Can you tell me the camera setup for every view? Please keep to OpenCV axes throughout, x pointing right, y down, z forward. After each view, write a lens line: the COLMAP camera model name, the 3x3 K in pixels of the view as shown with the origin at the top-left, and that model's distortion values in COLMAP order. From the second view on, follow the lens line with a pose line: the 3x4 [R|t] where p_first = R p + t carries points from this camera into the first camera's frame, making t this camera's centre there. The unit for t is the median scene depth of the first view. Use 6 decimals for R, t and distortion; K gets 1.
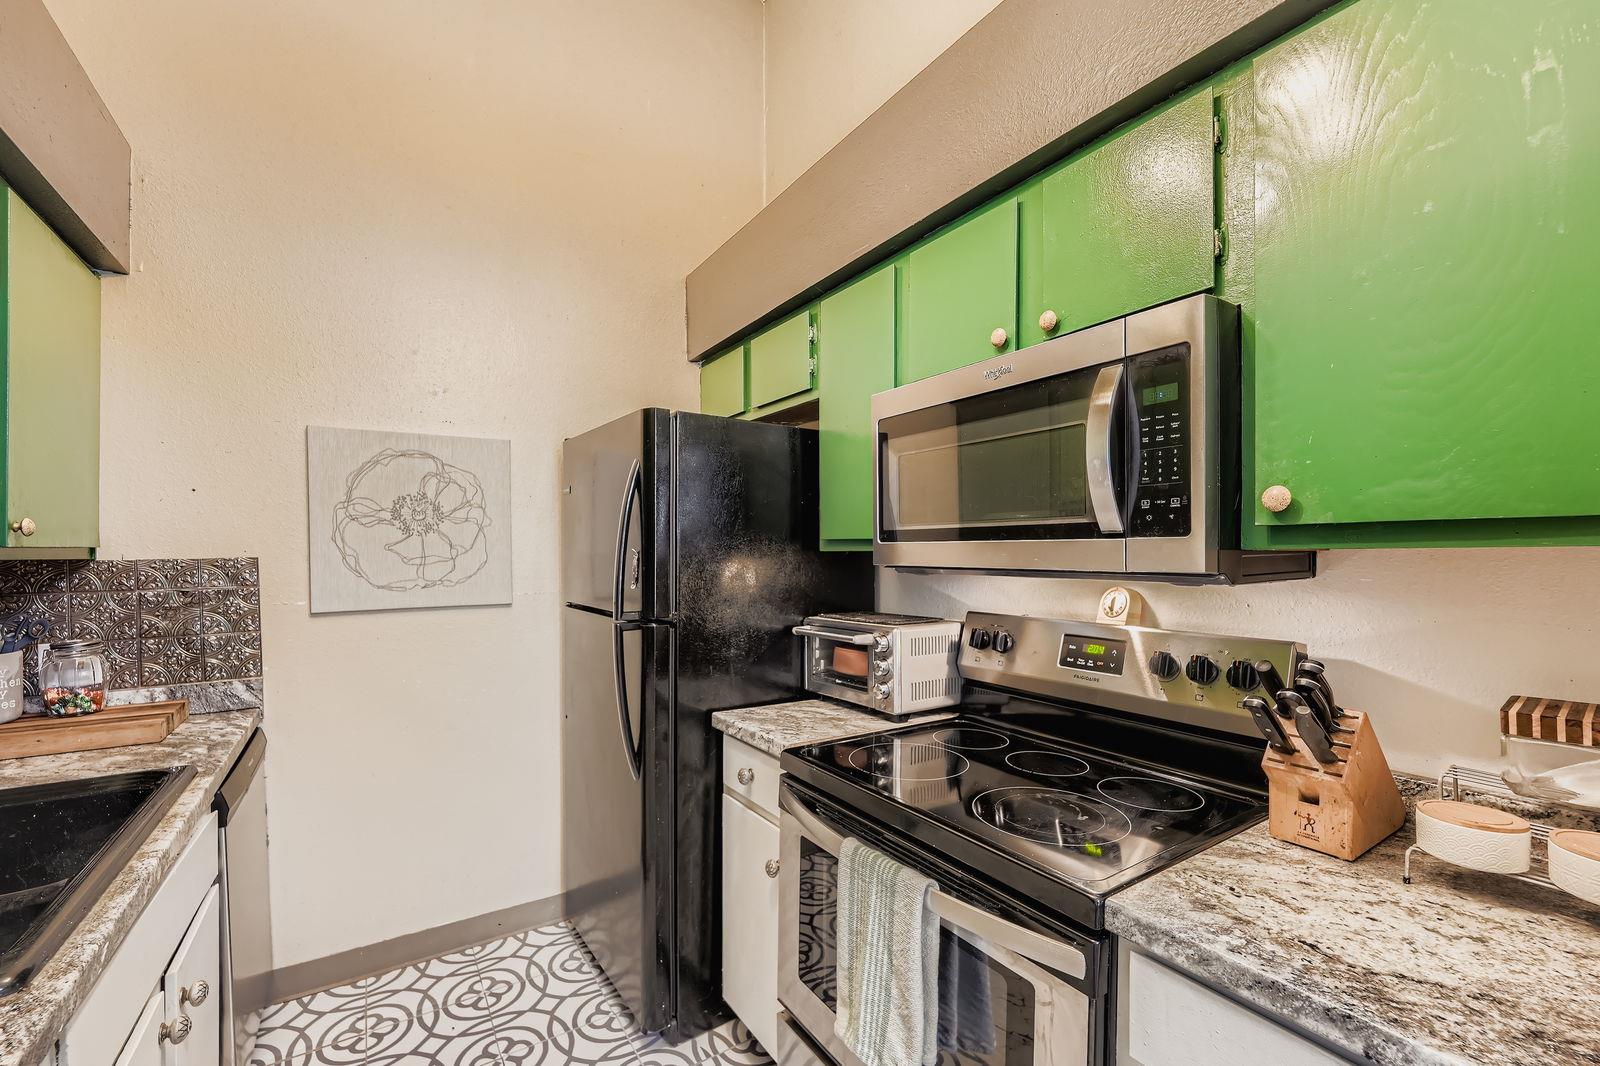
lens RADIAL K [[661.0, 0, 789.2], [0, 661.0, 558.9], [0, 0, 1]] dist [-0.004386, -0.001959]
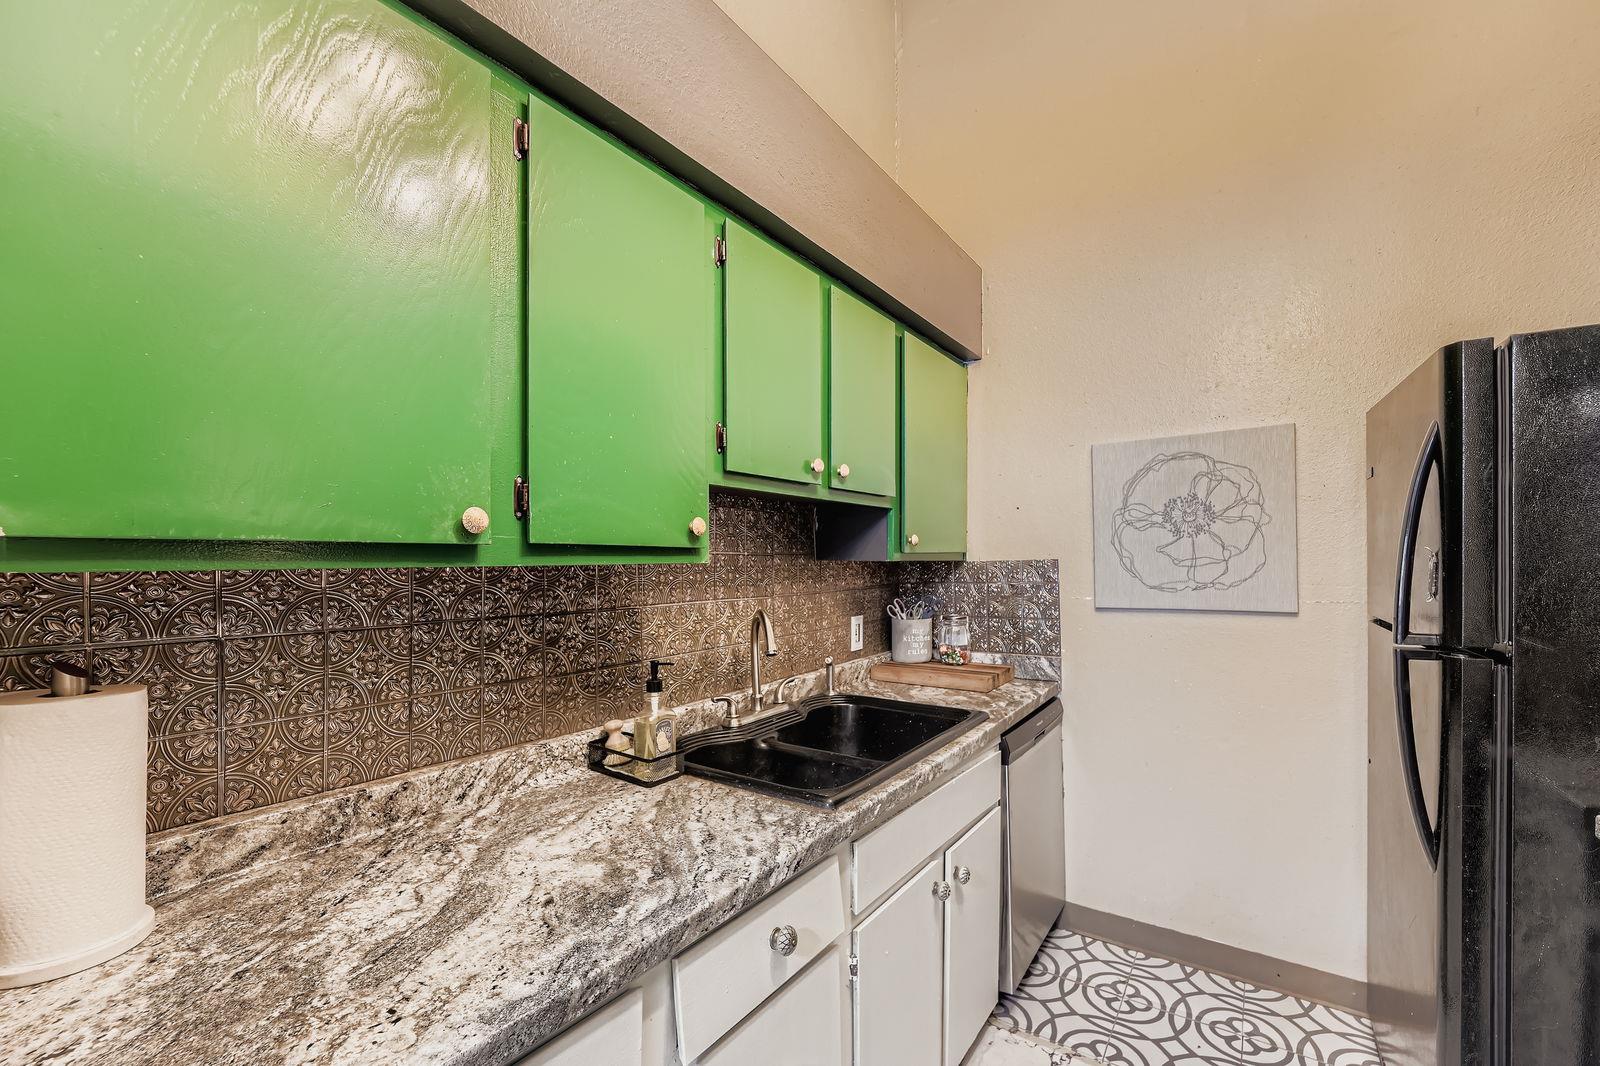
lens RADIAL K [[661.0, 0, 813.6], [0, 661.0, 561.5], [0, 0, 1]] dist [-0.004386, -0.001959]
pose [[0.387967, 0.002312, -0.921670, 0.167654], [-0.000952, 0.999997, 0.002108, -0.000150], [0.921673, 0.000059, 0.387968, 0.112715]]
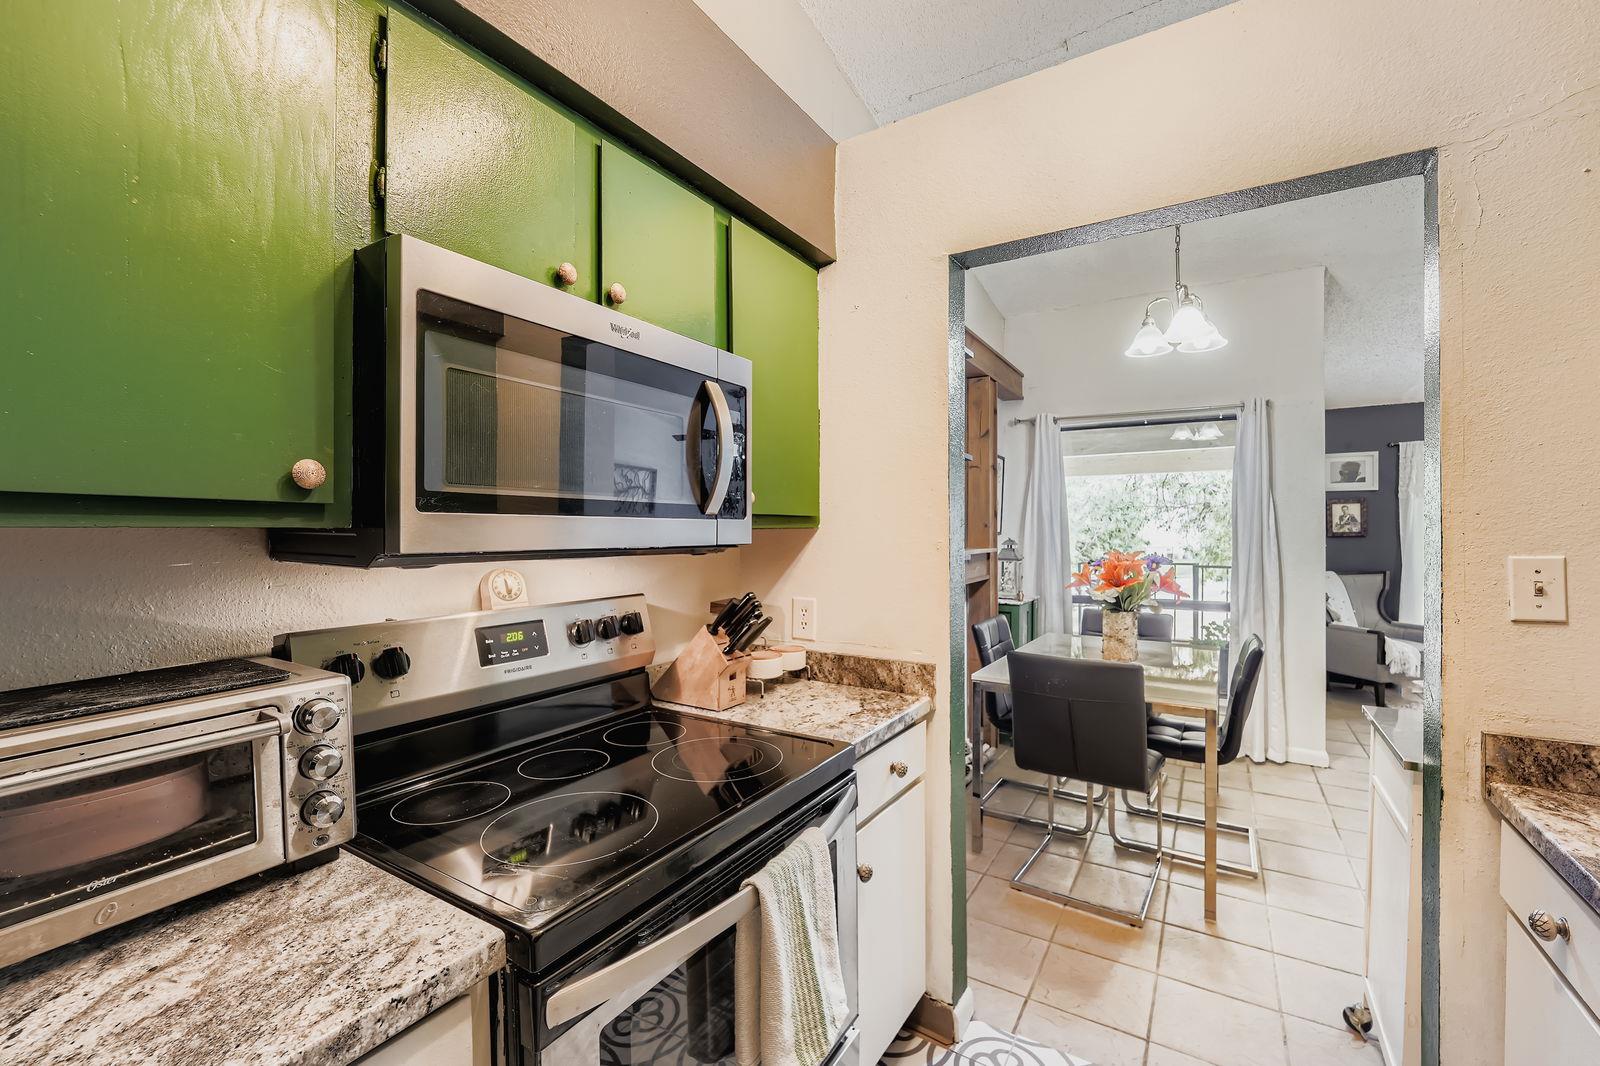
lens RADIAL K [[661.0, 0, 817.1], [0, 661.0, 536.0], [0, 0, 1]] dist [-0.004386, -0.001959]
pose [[-0.439632, -0.007193, 0.898149, -0.468567], [0.009726, 0.999871, 0.012768, -0.008184], [-0.898125, 0.014348, -0.439505, 0.888910]]
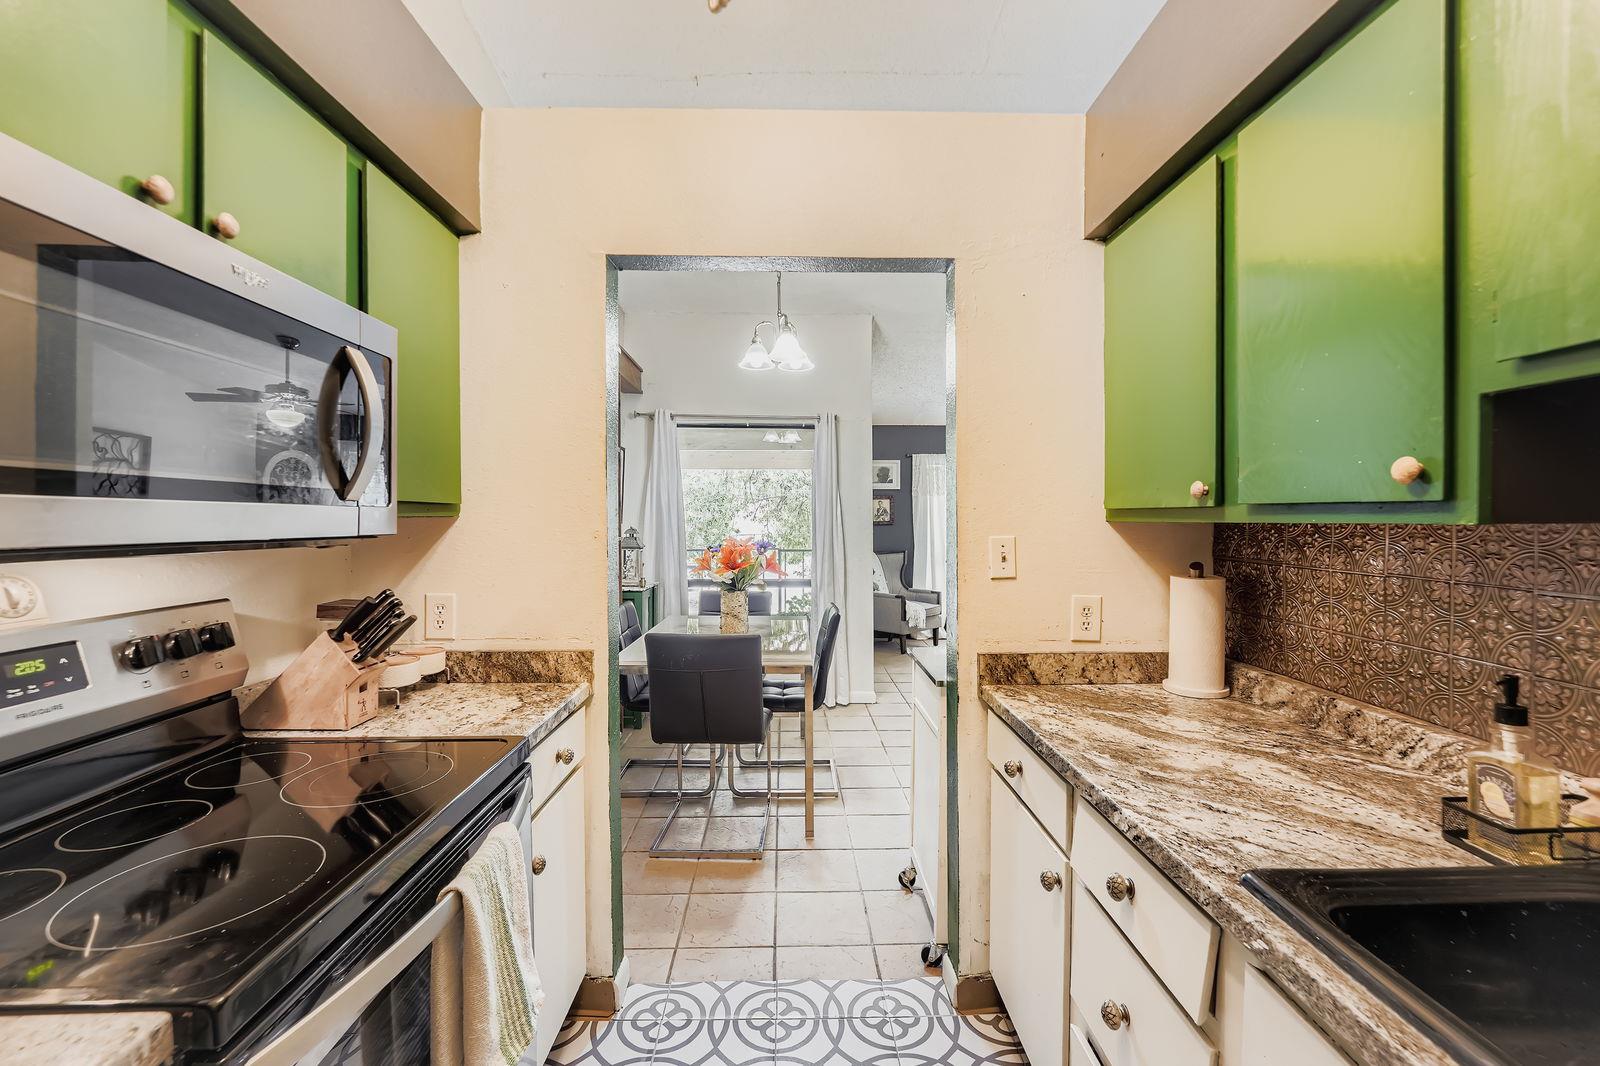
lens RADIAL K [[661.0, 0, 804.0], [0, 661.0, 523.0], [0, 0, 1]] dist [-0.004386, -0.001959]
pose [[-0.856276, -0.001889, 0.516515, -0.459009], [0.005757, 0.999896, 0.013201, -0.007907], [-0.516487, 0.014277, -0.856176, 1.000470]]
